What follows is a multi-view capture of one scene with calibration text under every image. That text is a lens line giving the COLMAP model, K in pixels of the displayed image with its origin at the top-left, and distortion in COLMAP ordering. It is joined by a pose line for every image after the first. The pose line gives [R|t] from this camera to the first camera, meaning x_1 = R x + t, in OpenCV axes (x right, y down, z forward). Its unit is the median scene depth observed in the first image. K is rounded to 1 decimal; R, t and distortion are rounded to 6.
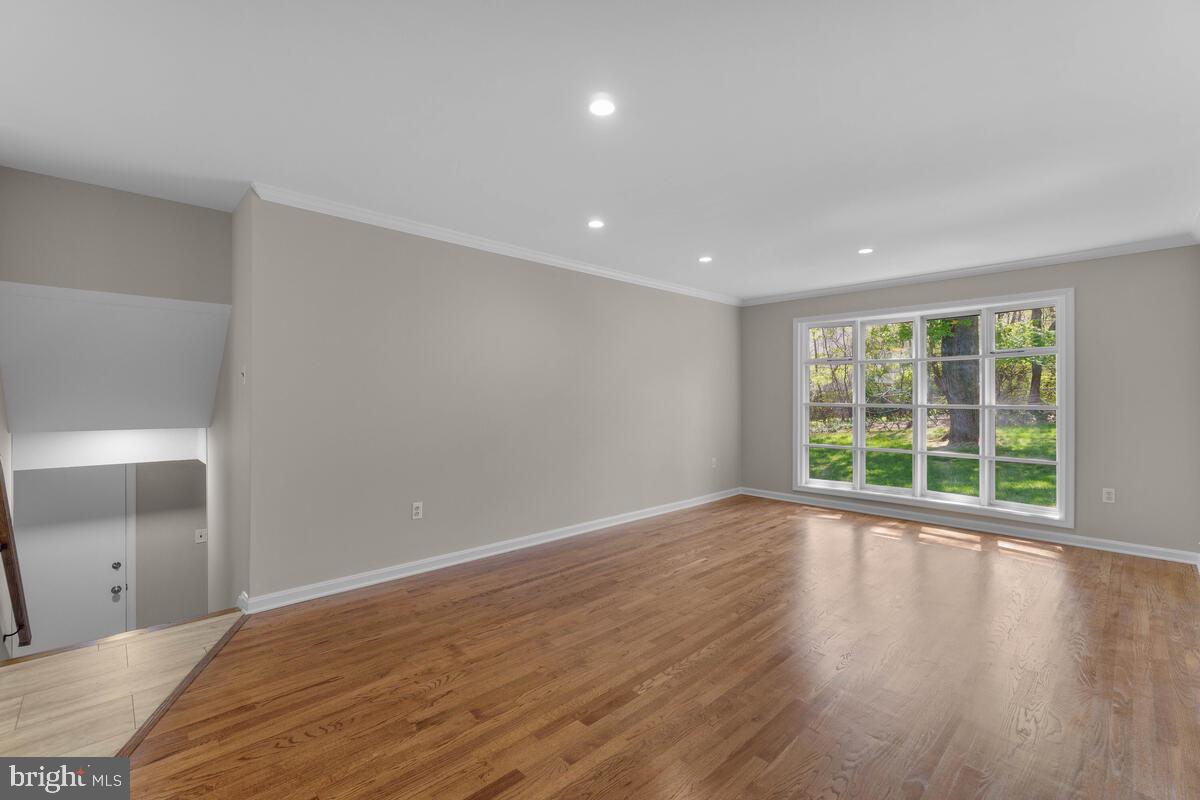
lens RADIAL K [[524.0, 0, 600.7], [0, 524.0, 394.9], [0, 0, 1]] dist [-0.002503, 0.000194]
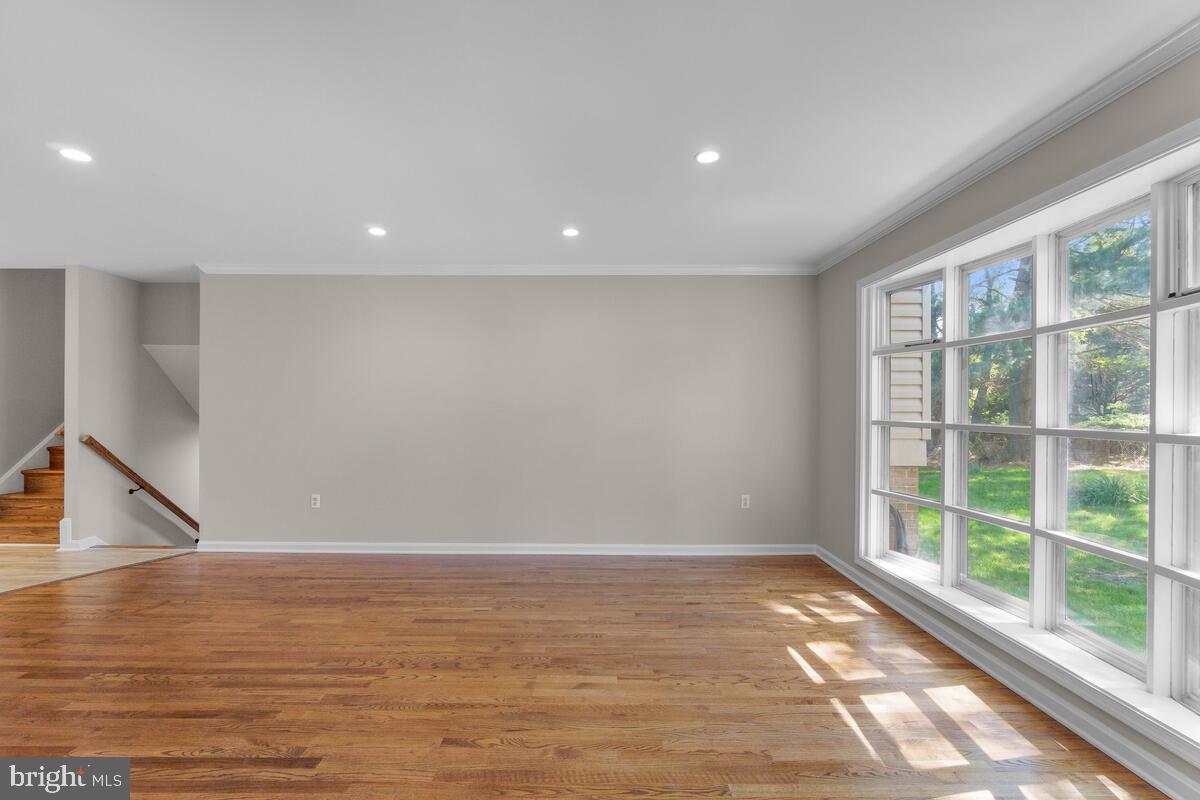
lens RADIAL K [[524.0, 0, 588.7], [0, 524.0, 406.4], [0, 0, 1]] dist [-0.002503, 0.000194]
pose [[0.708044, 0.000187, -0.706168, 0.951175], [-0.000243, 1.000000, 0.000022, 0.000421], [0.706168, 0.000156, 0.708044, 0.579443]]
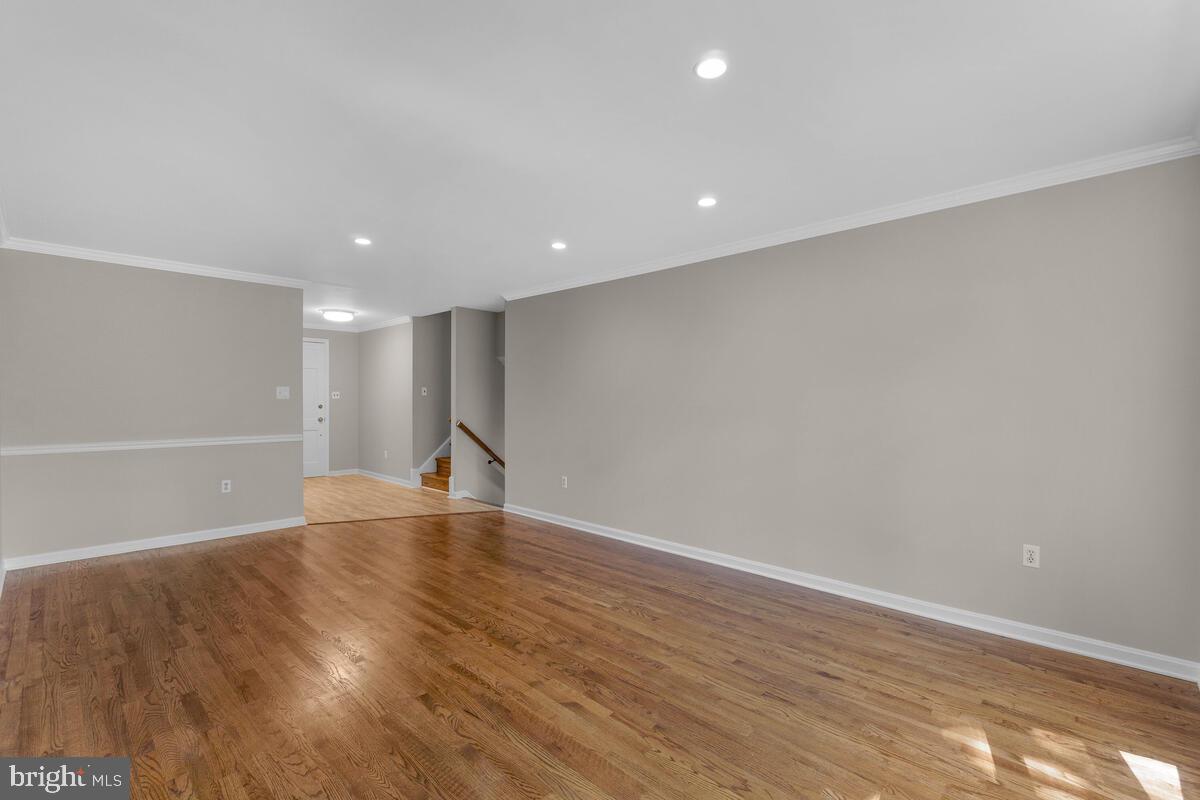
lens RADIAL K [[524.0, 0, 596.5], [0, 524.0, 405.2], [0, 0, 1]] dist [-0.002503, 0.000194]
pose [[0.027287, 0.006663, -0.999605, 1.084519], [-0.000688, 0.999978, 0.006646, -0.001745], [0.999627, 0.000507, 0.027291, 1.037529]]
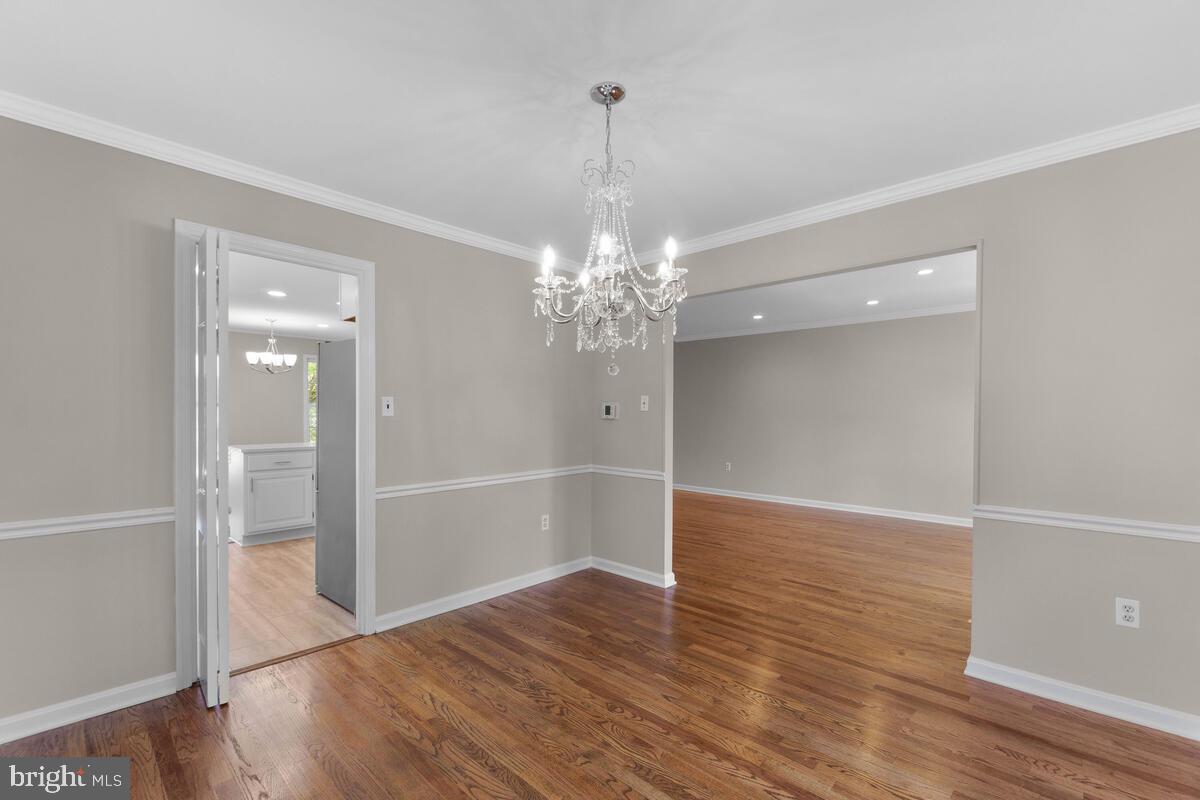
lens RADIAL K [[524.0, 0, 590.2], [0, 524.0, 417.8], [0, 0, 1]] dist [-0.002503, 0.000194]
pose [[0.034588, 0.011592, -0.999334, 1.754706], [0.001292, 0.999931, 0.011643, -0.006581], [0.999401, -0.001694, 0.034571, 0.357706]]
